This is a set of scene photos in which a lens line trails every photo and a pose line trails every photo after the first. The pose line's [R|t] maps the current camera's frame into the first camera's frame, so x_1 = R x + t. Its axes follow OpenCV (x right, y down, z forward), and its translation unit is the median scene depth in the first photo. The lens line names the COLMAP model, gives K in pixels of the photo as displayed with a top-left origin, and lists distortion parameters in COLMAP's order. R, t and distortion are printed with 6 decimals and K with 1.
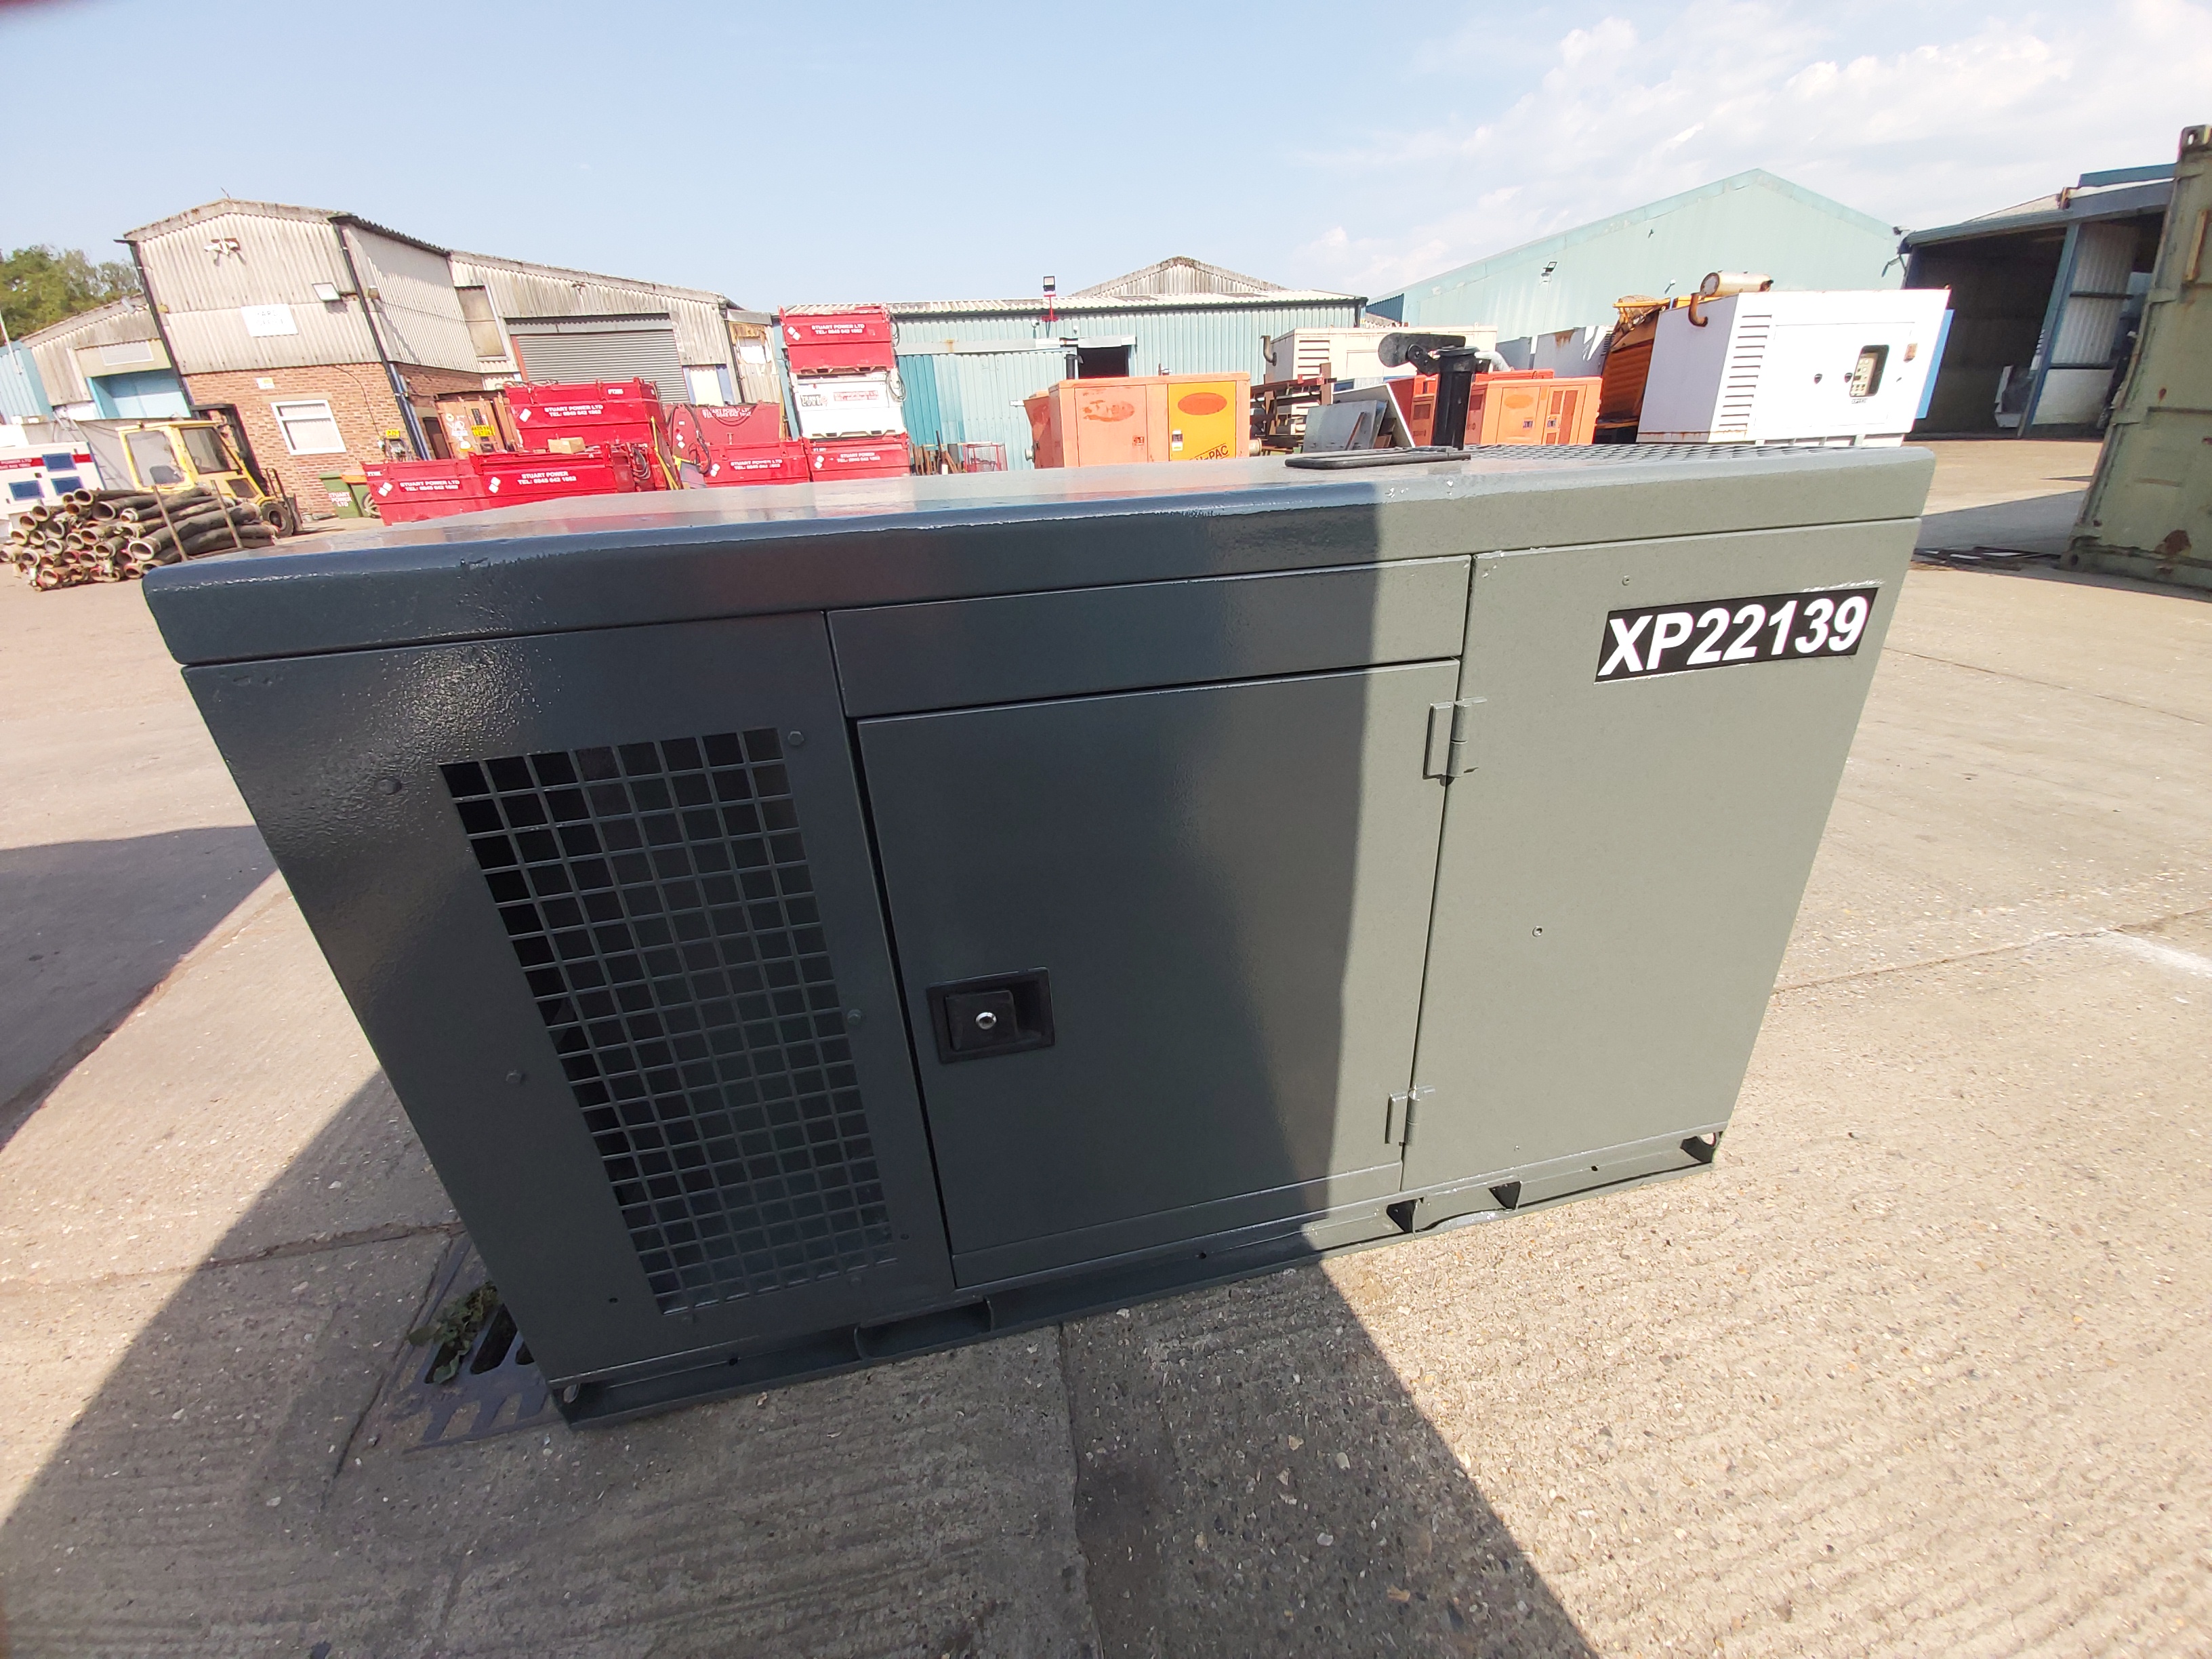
lens RADIAL K [[849.8, 0, 1123.2], [0, 849.8, 830.3], [0, 0, 1]] dist [0.001452, -0.008513]
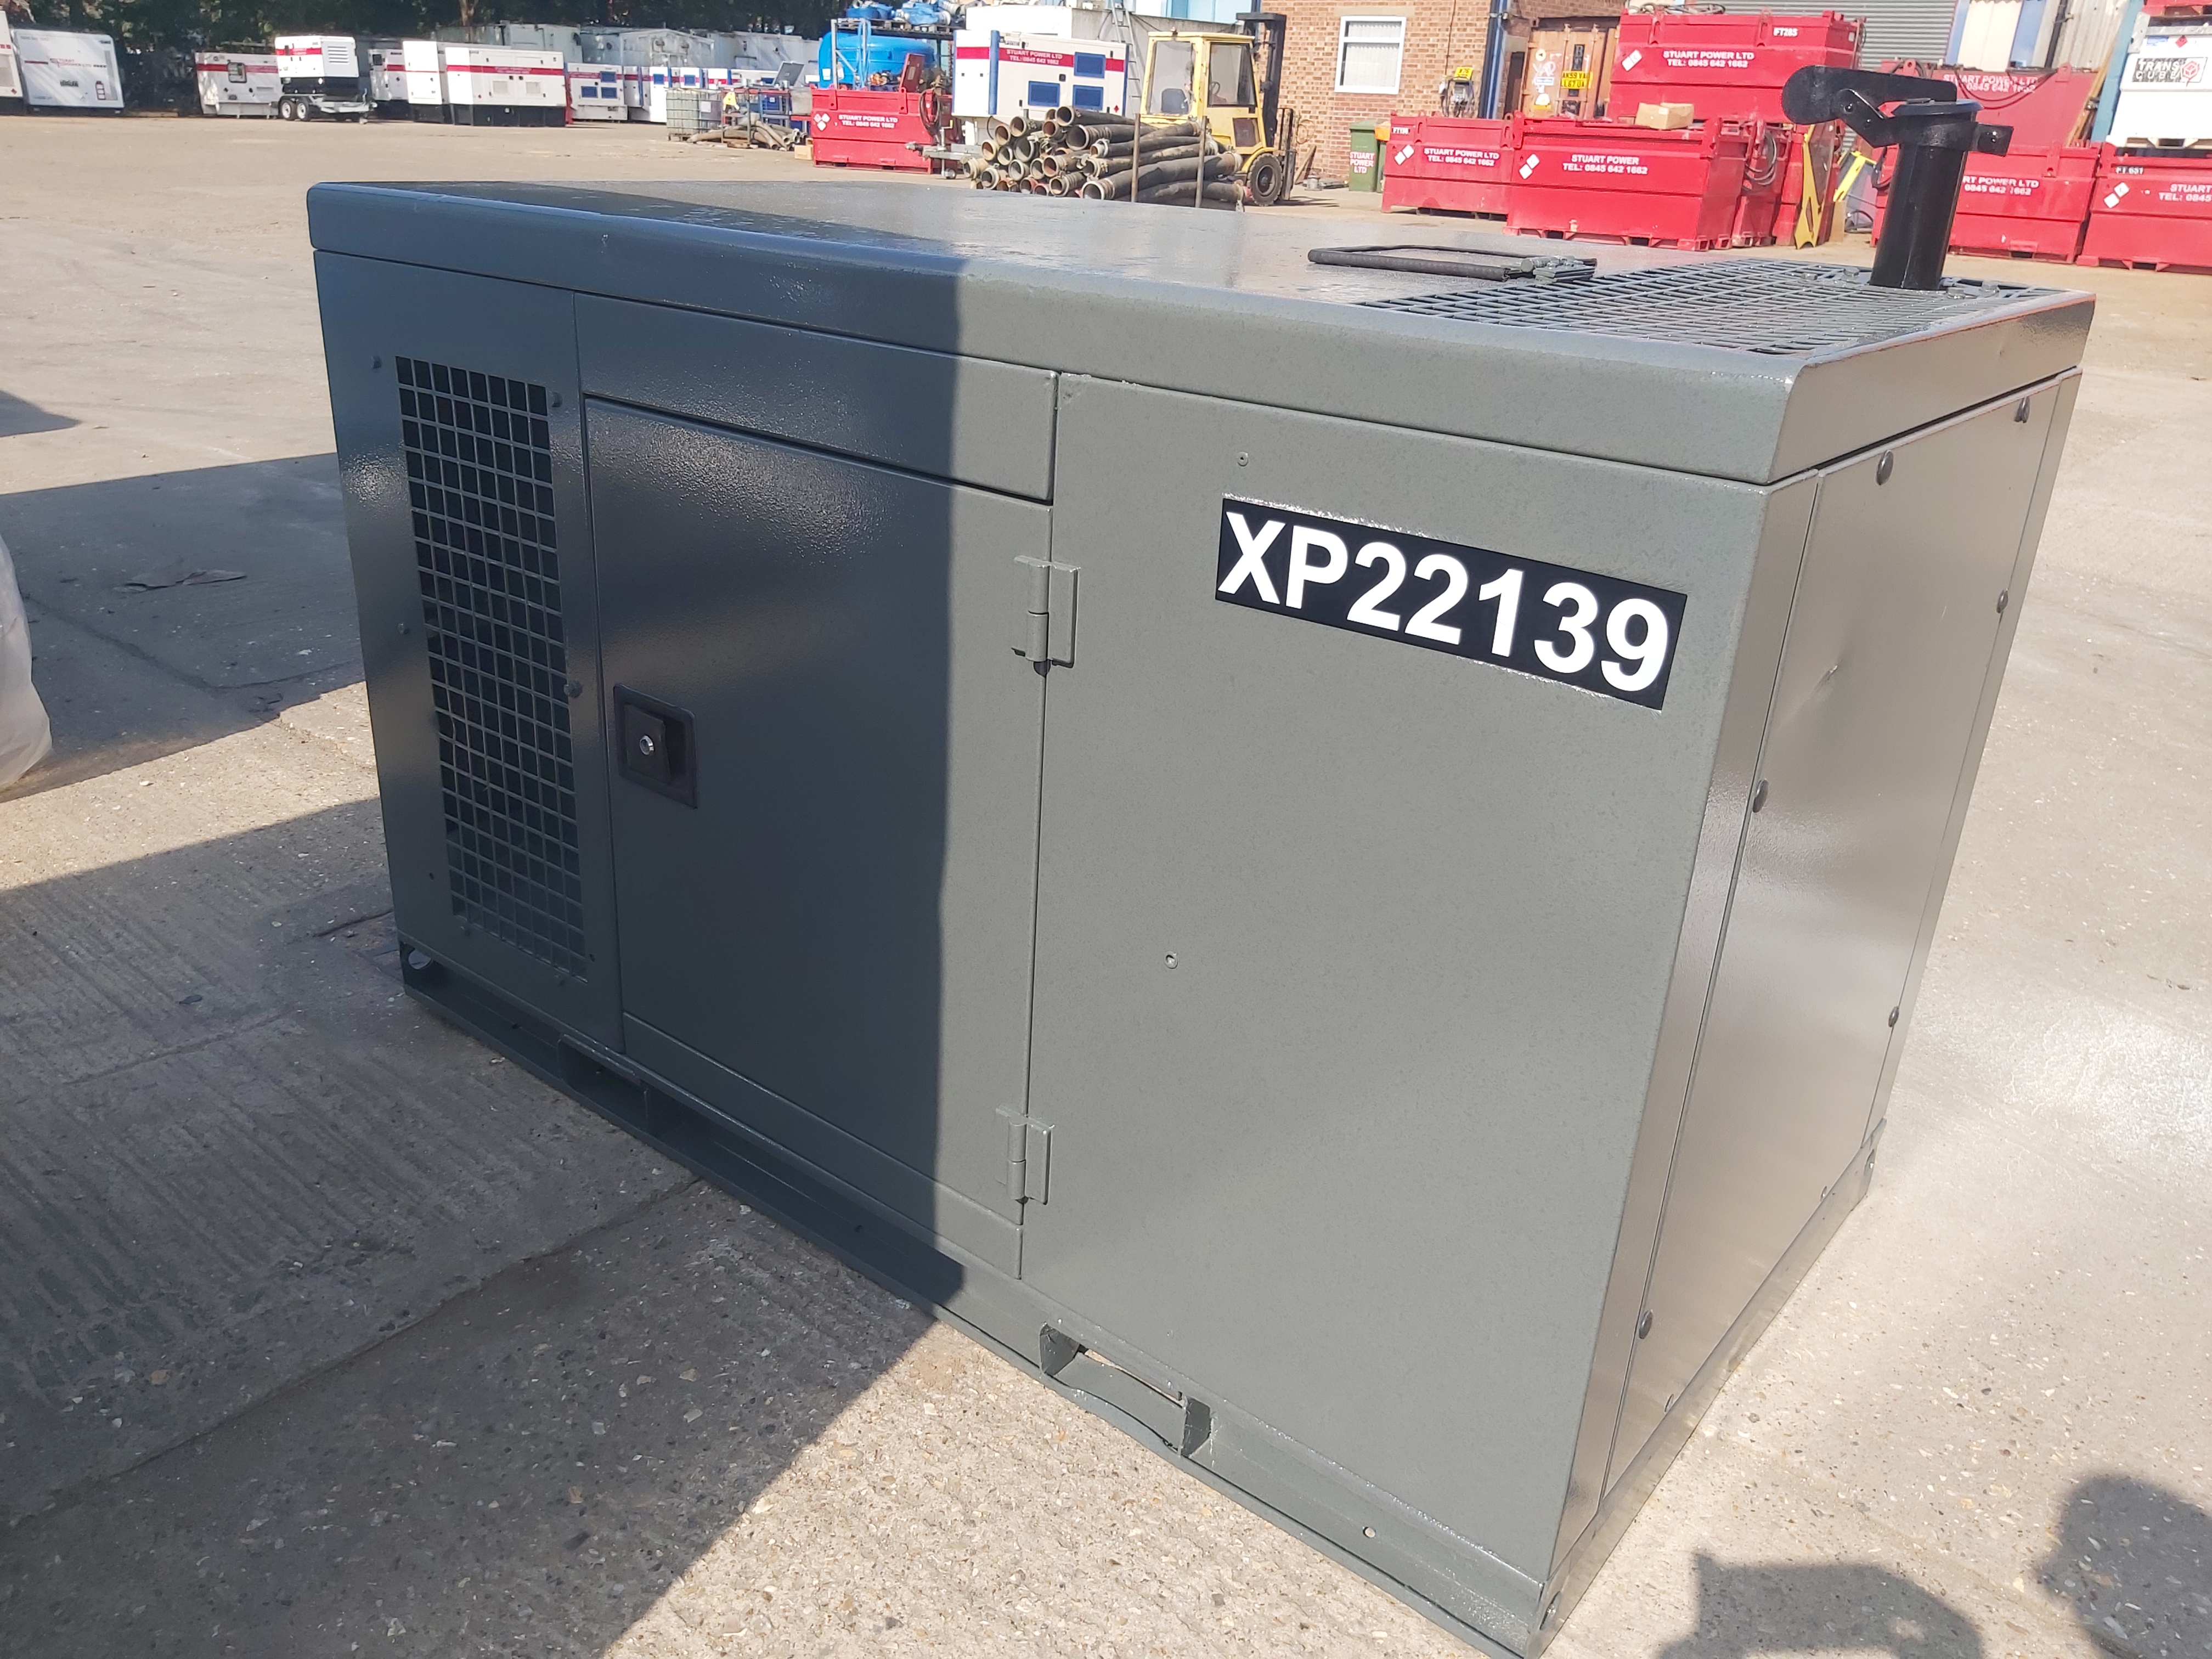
lens RADIAL K [[1666.6, 0, 1093.8], [0, 1666.6, 808.4], [0, 0, 1]] dist [0.022966, -0.068913]
pose [[0.630532, 0.369154, -0.682756, 1.333847], [-0.397443, 0.909140, 0.124513, -0.133506], [0.666685, 0.192847, 0.719959, -0.008806]]
